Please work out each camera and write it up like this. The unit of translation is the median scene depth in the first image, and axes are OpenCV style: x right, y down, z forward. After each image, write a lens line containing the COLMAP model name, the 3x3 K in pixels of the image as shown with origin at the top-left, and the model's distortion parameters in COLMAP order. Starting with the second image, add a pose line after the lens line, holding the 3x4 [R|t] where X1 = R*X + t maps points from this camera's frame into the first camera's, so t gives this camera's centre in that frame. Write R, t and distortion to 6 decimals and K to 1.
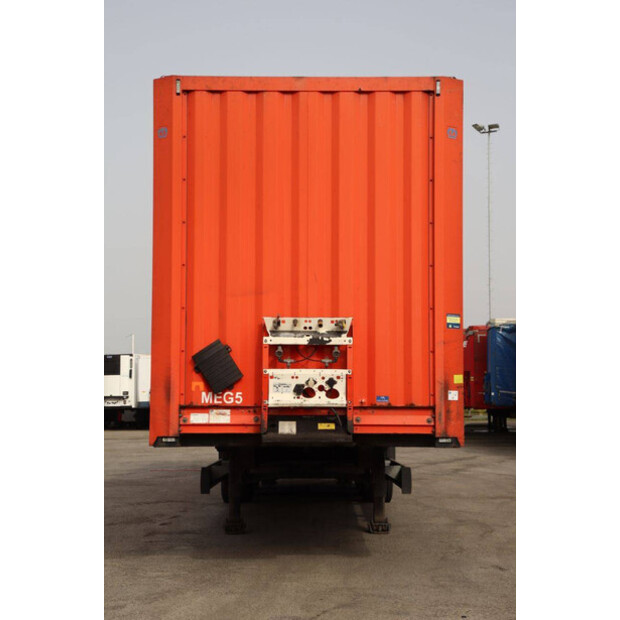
lens RADIAL K [[1257.0, 0, 310.0], [0, 1257.0, 310.0], [0, 0, 1]] dist [0.264461, 0.034015]
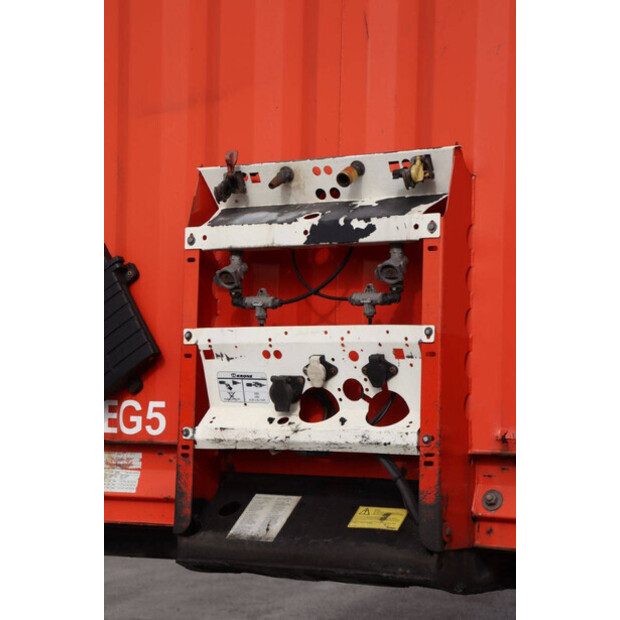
lens RADIAL K [[1477.8, 0, 310.0], [0, 1477.8, 310.0], [0, 0, 1]] dist [0.404502, -0.146840]
pose [[0.860765, -0.023124, -0.508477, 0.178623], [0.027814, 0.999612, 0.001625, 0.042220], [0.508242, -0.015542, 0.861074, 0.689724]]
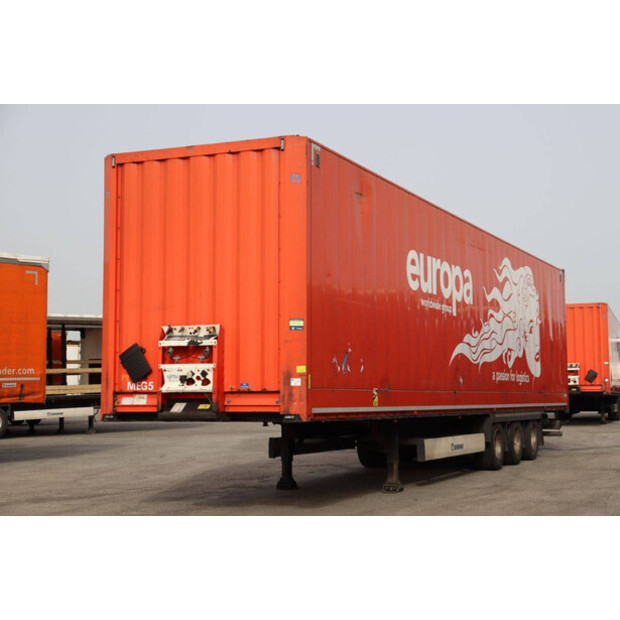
lens RADIAL K [[1092.9, 0, 310.0], [0, 1092.9, 310.0], [0, 0, 1]] dist [0.156126, 0.032705]
pose [[0.911459, -0.037823, -0.409649, 0.593681], [0.039219, 0.999218, -0.004996, 0.000362], [0.409518, -0.011512, 0.912230, -0.011071]]
